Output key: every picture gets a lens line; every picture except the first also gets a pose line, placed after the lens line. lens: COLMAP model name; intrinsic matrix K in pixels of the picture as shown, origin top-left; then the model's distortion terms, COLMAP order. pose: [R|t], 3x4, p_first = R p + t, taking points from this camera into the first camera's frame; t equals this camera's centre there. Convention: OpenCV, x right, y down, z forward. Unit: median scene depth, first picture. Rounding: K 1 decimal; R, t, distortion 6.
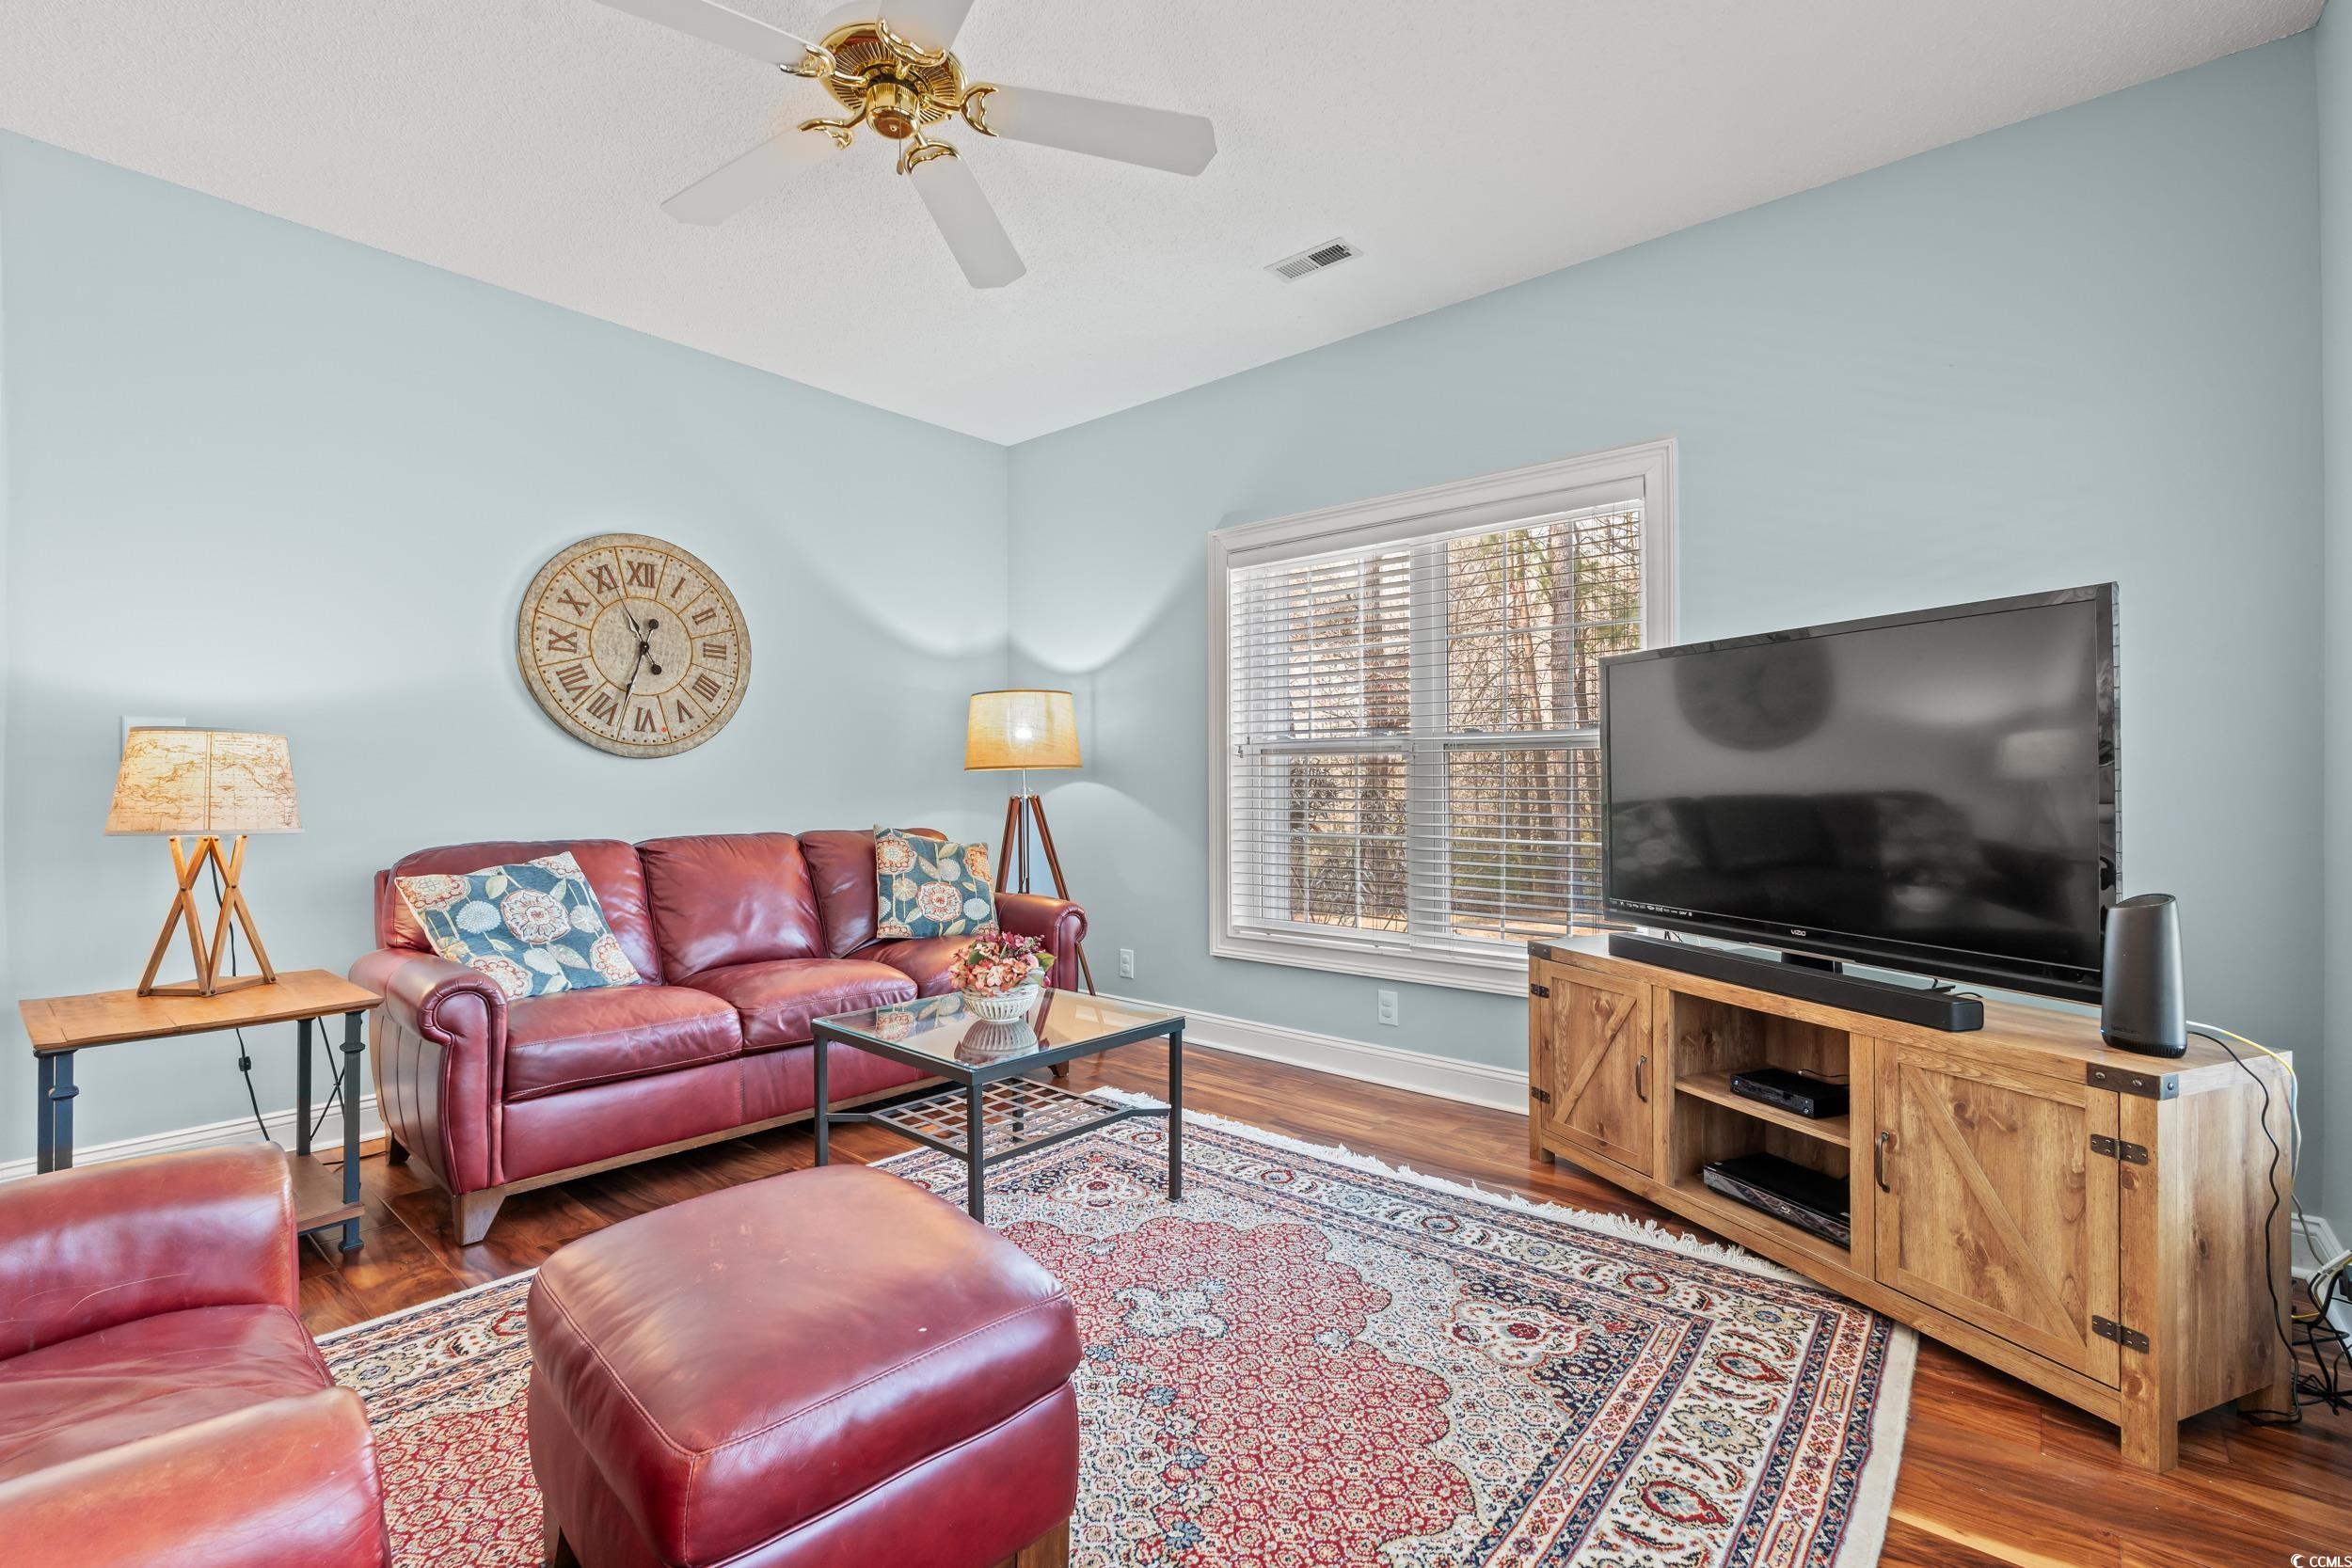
lens RADIAL K [[1037.1, 0, 1189.4], [0, 1037.1, 804.9], [0, 0, 1]] dist [-0.003285, 0.001647]
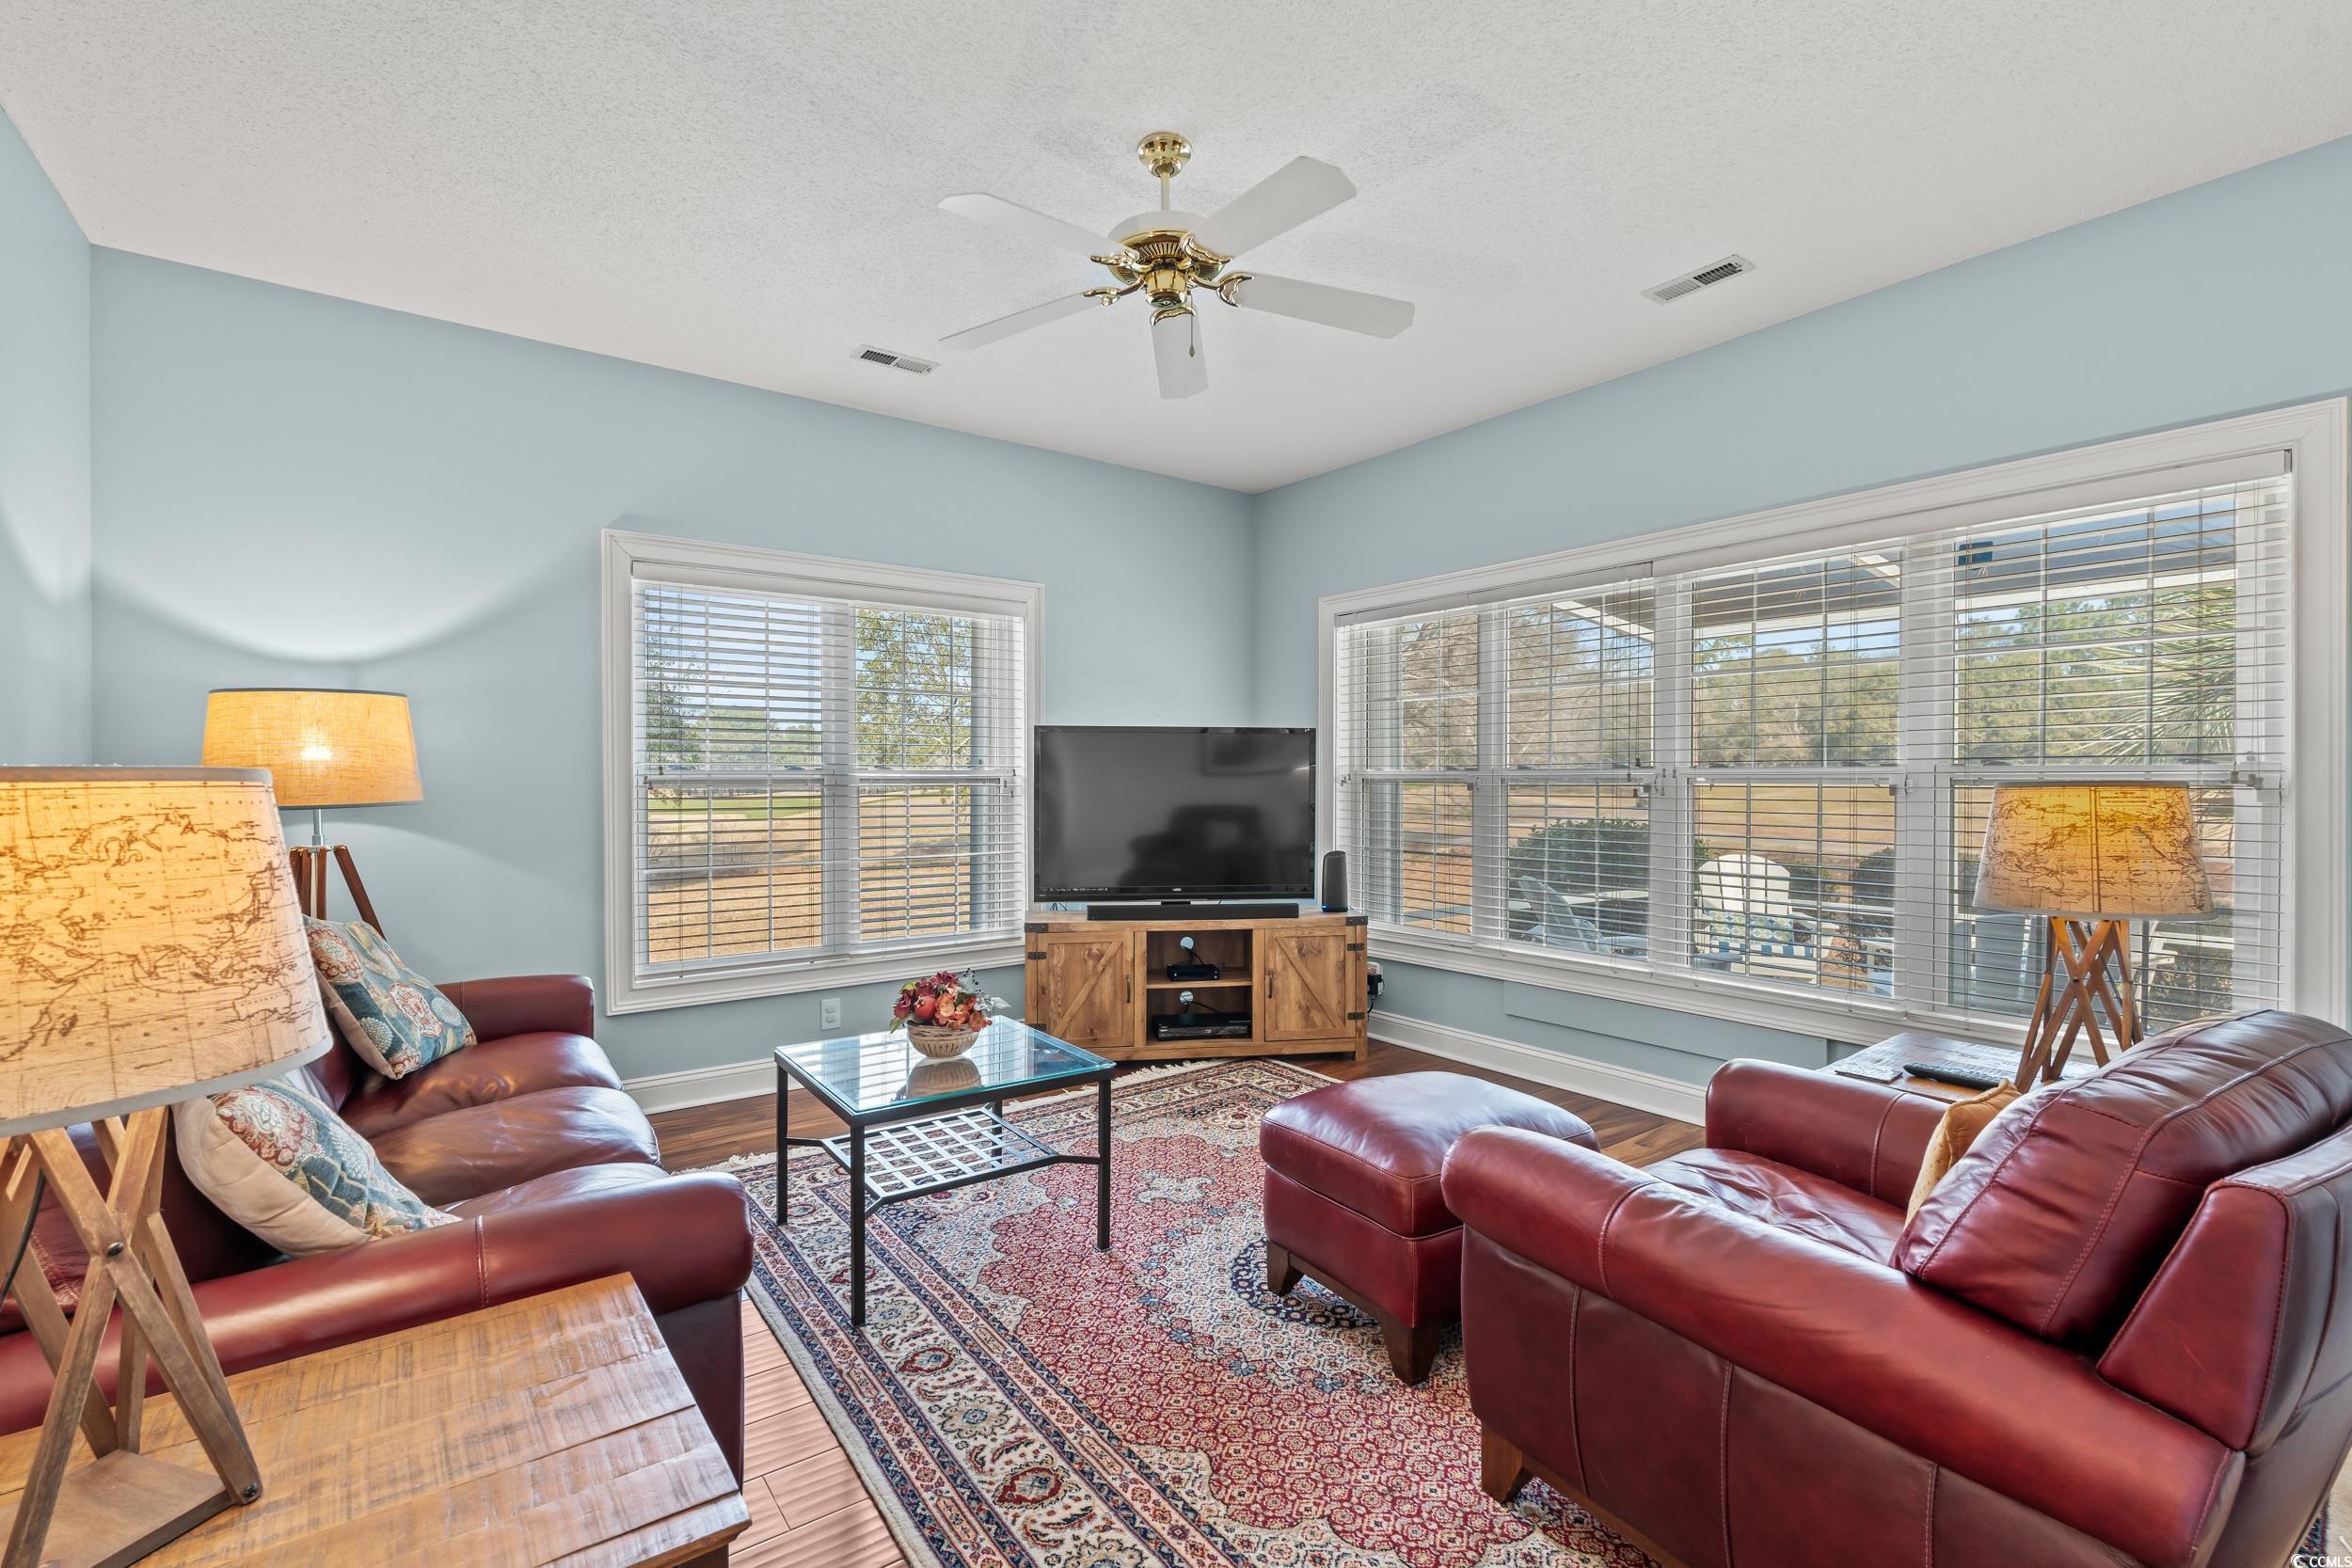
lens RADIAL K [[1037.1, 0, 1172.1], [0, 1037.1, 807.2], [0, 0, 1]] dist [-0.003285, 0.001647]
pose [[0.220470, -0.025535, 0.975059, -1.355762], [0.022245, 0.999529, 0.021146, -0.071386], [-0.975140, 0.017028, 0.220935, 0.647862]]
